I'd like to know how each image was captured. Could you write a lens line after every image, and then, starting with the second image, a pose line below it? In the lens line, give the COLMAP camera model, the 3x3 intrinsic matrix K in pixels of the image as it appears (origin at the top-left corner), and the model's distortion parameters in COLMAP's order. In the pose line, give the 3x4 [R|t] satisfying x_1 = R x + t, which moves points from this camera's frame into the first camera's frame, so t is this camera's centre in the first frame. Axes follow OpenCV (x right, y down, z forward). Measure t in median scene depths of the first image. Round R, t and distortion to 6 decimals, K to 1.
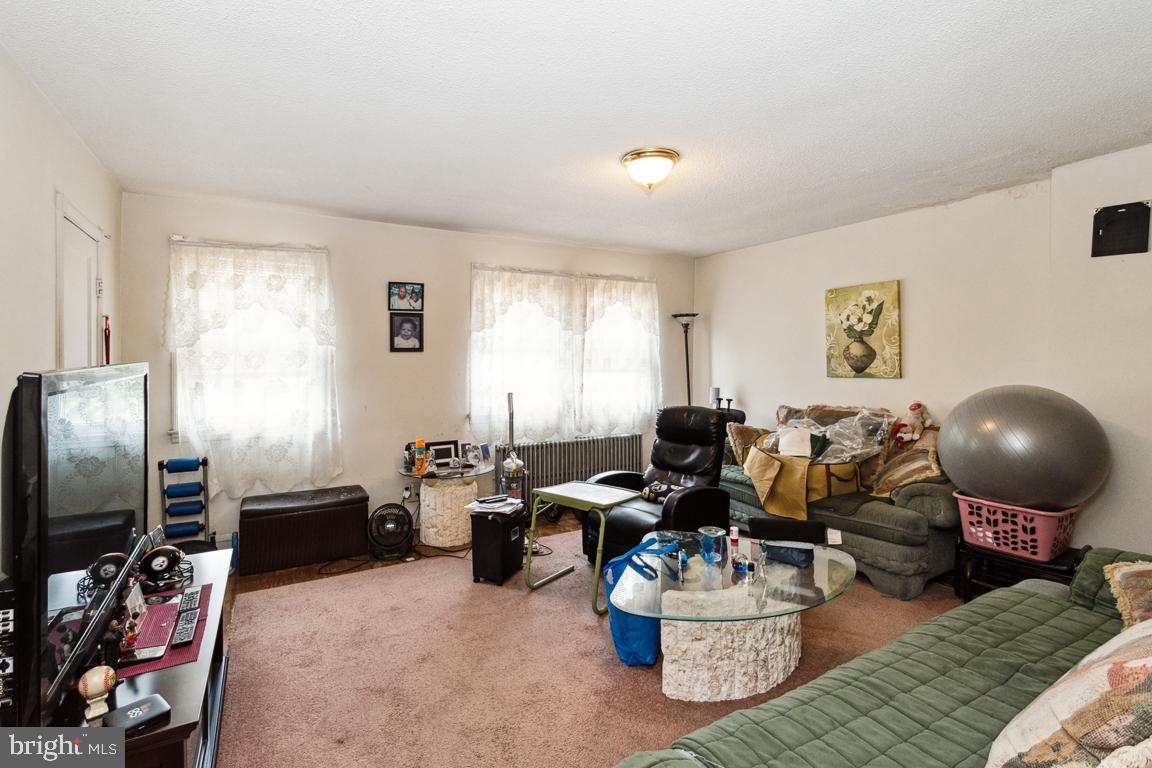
lens RADIAL K [[540.4, 0, 574.2], [0, 540.4, 370.1], [0, 0, 1]] dist [0.006196, 0.000258]
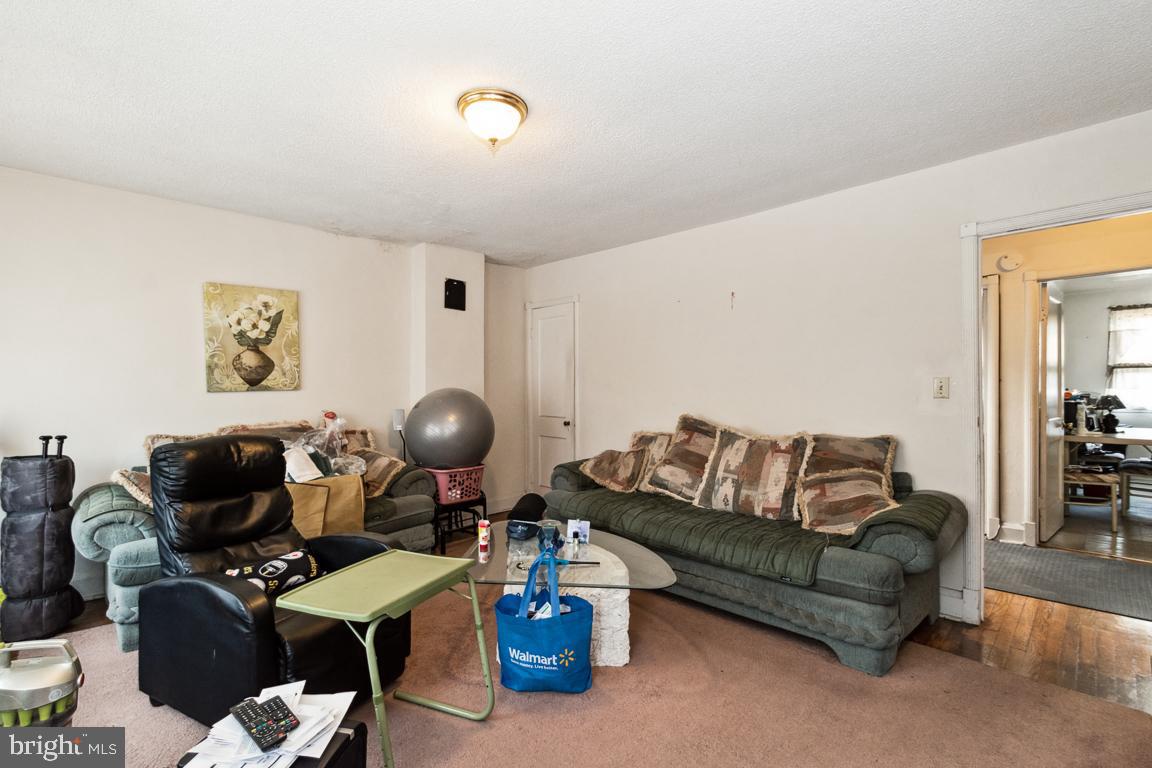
lens RADIAL K [[528.2, 0, 552.4], [0, 528.2, 403.6], [0, 0, 1]] dist [0.001628, -0.000296]
pose [[-0.240482, -0.024942, 0.970333, -0.441936], [0.031809, 0.998930, 0.033561, 0.021340], [-0.970132, 0.038936, -0.239432, 0.749774]]
